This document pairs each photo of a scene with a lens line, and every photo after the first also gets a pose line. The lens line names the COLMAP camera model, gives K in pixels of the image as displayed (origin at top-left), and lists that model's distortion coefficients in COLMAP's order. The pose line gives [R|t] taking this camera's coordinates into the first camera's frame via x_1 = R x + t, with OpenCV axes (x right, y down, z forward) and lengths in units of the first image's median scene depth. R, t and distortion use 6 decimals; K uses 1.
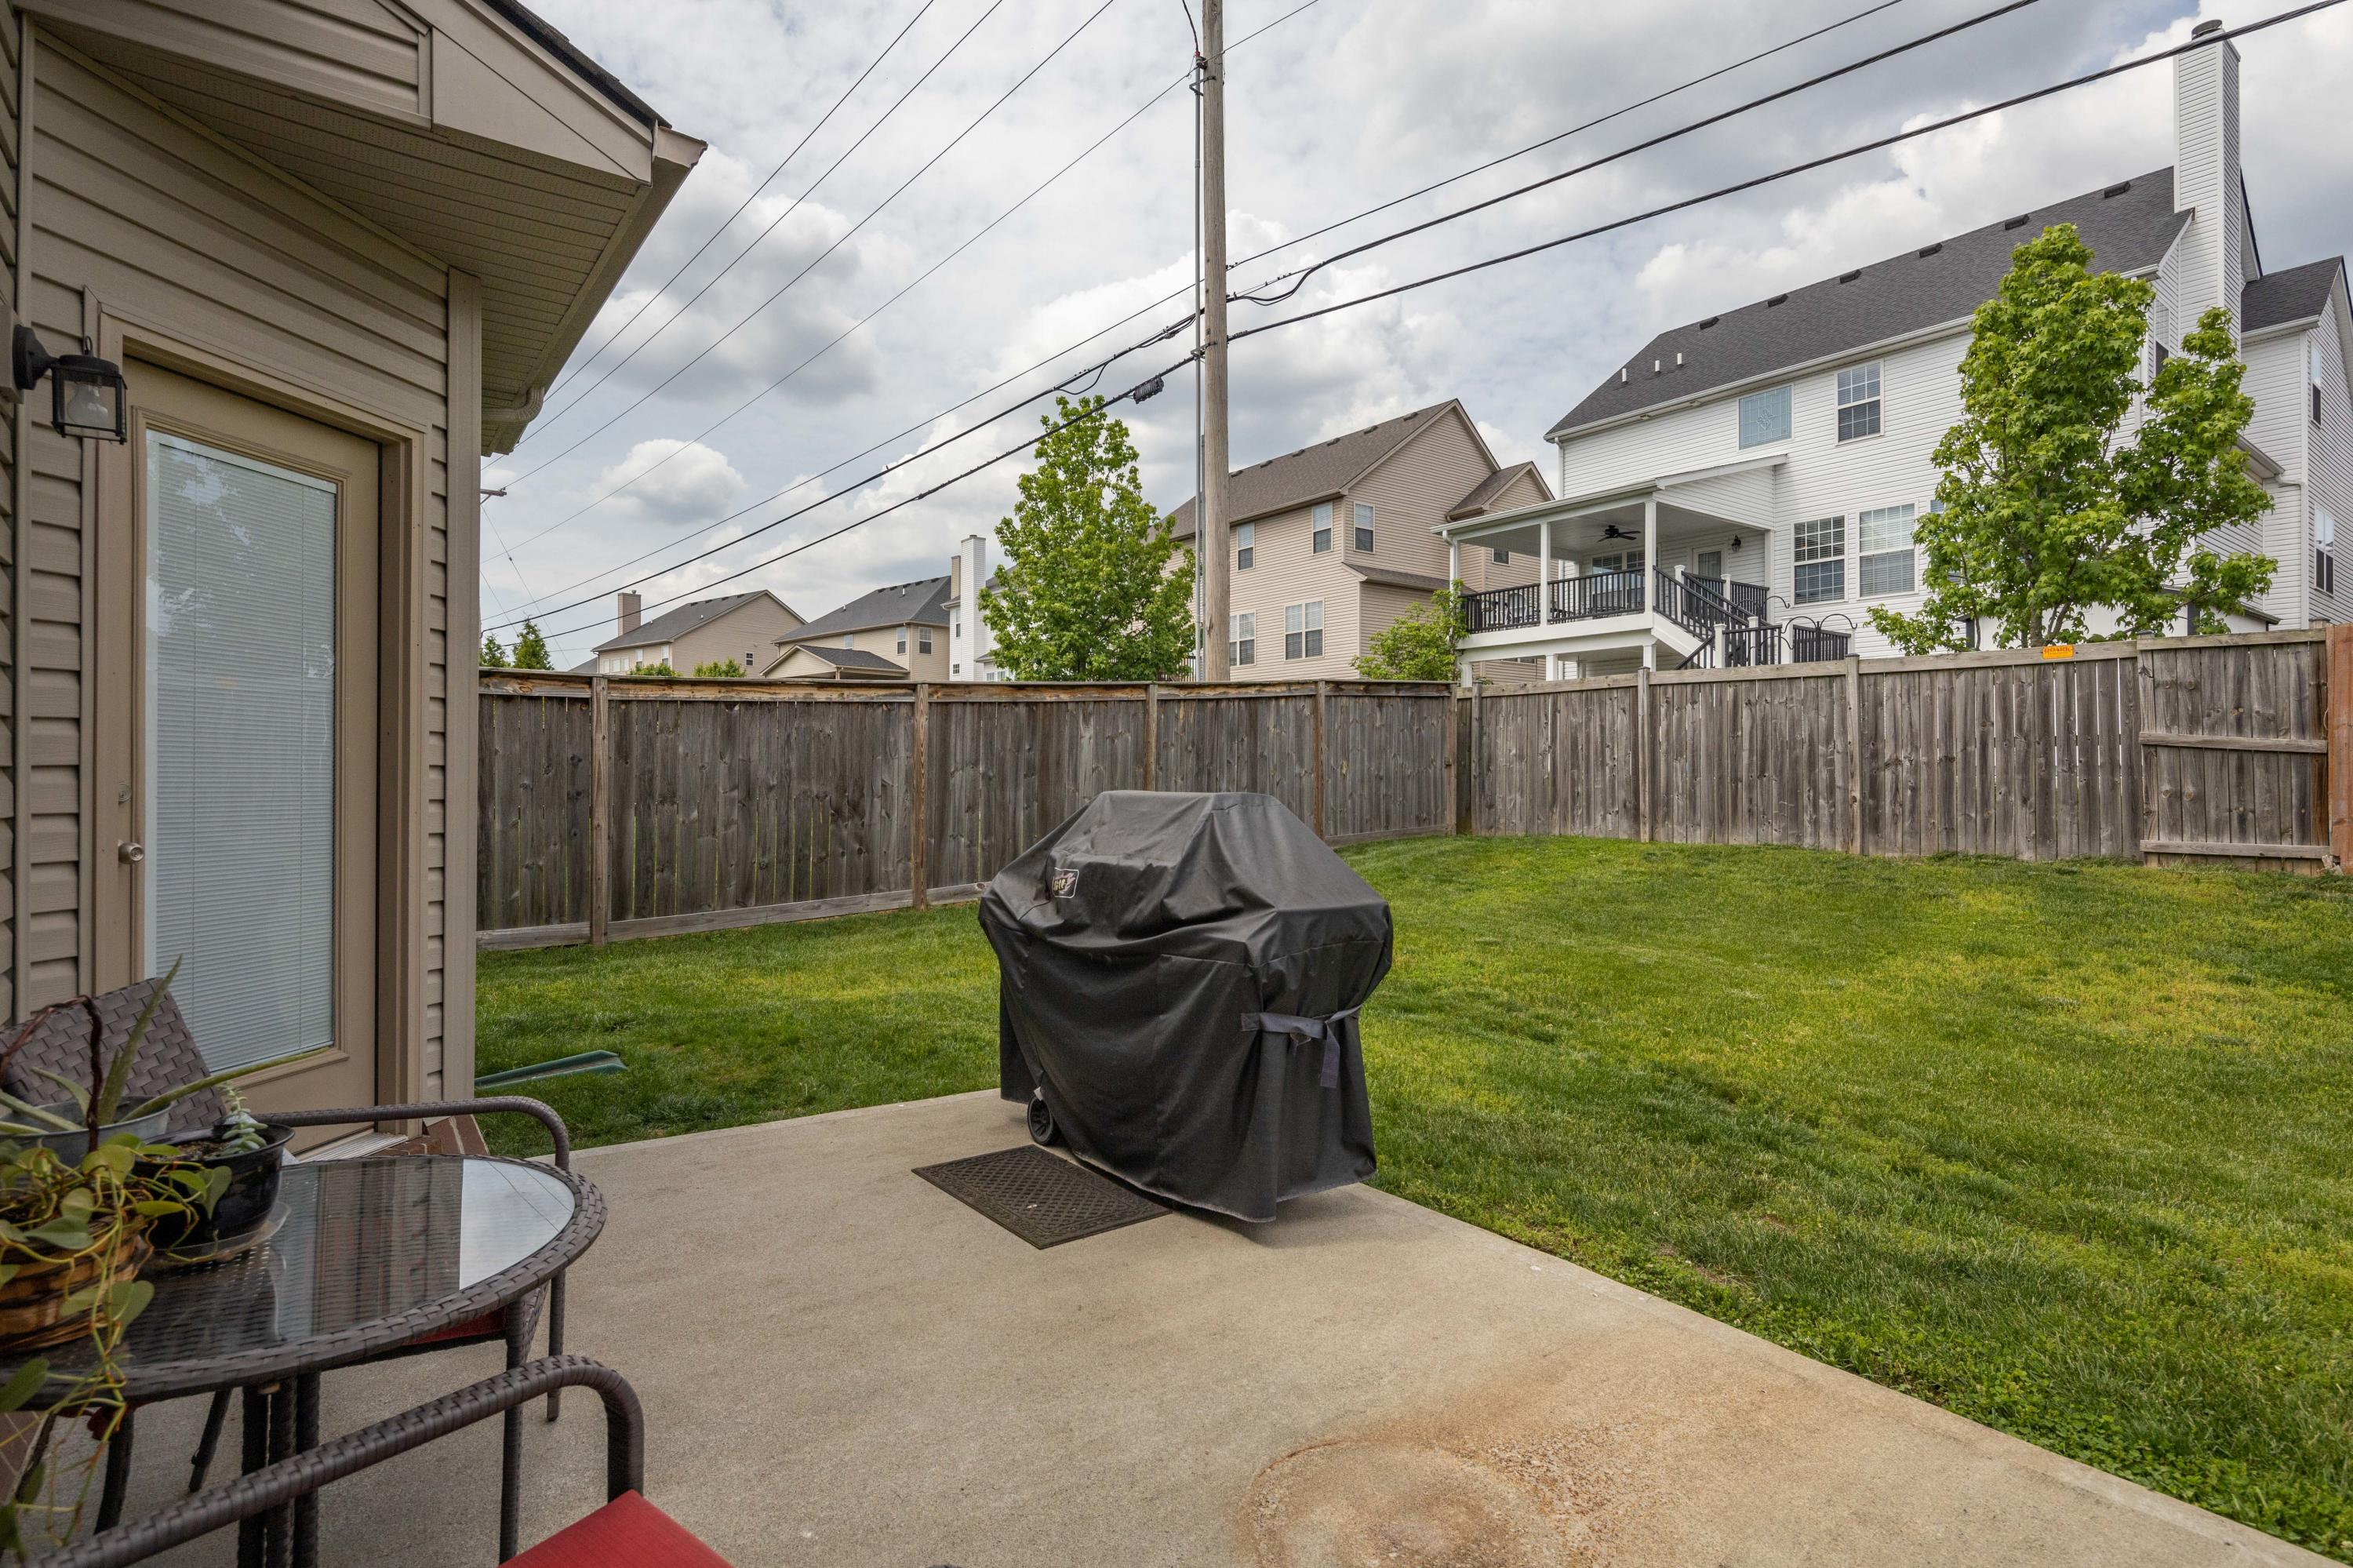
lens RADIAL K [[1145.8, 0, 1176.3], [0, 1145.8, 773.3], [0, 0, 1]] dist [-0.001557, -0.000167]
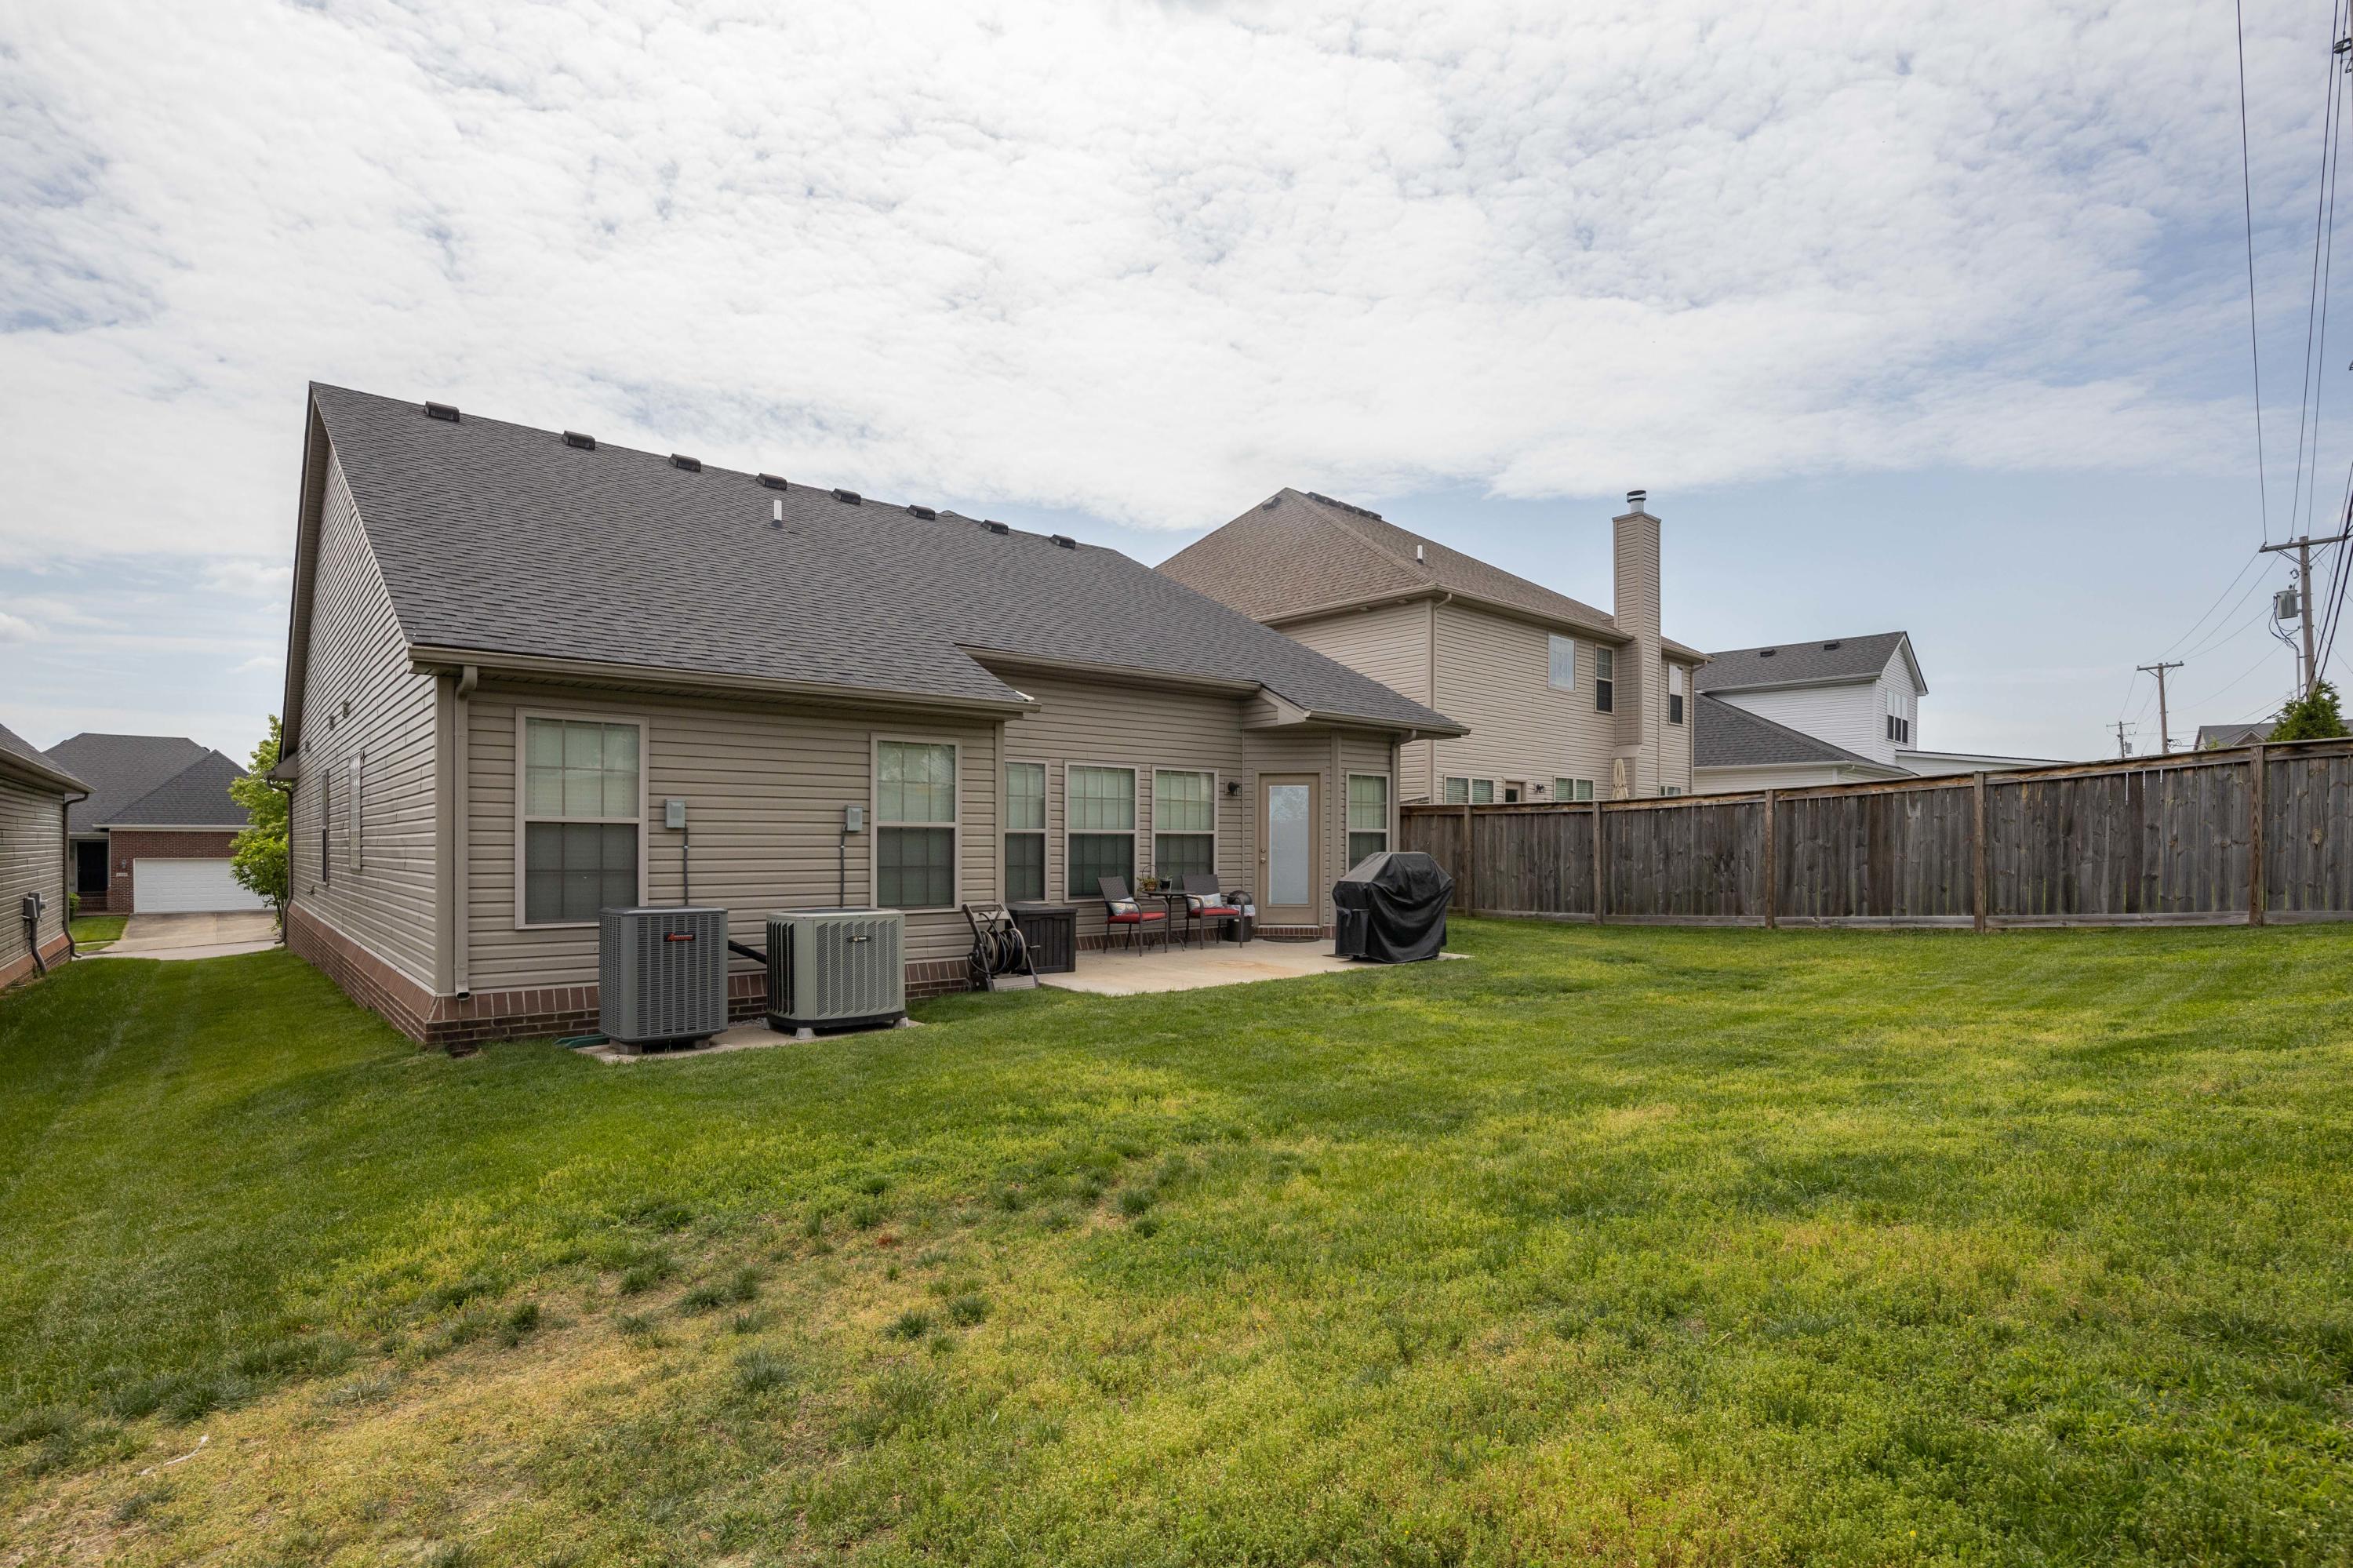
lens RADIAL K [[1112.6, 0, 1177.0], [0, 1112.6, 849.9], [0, 0, 1]] dist [-0.001296, -0.000023]
pose [[0.065021, -0.000320, -0.997884, 1.346787], [0.000936, 1.000000, -0.000260, 0.006594], [0.997883, -0.000917, 0.065021, 0.053472]]
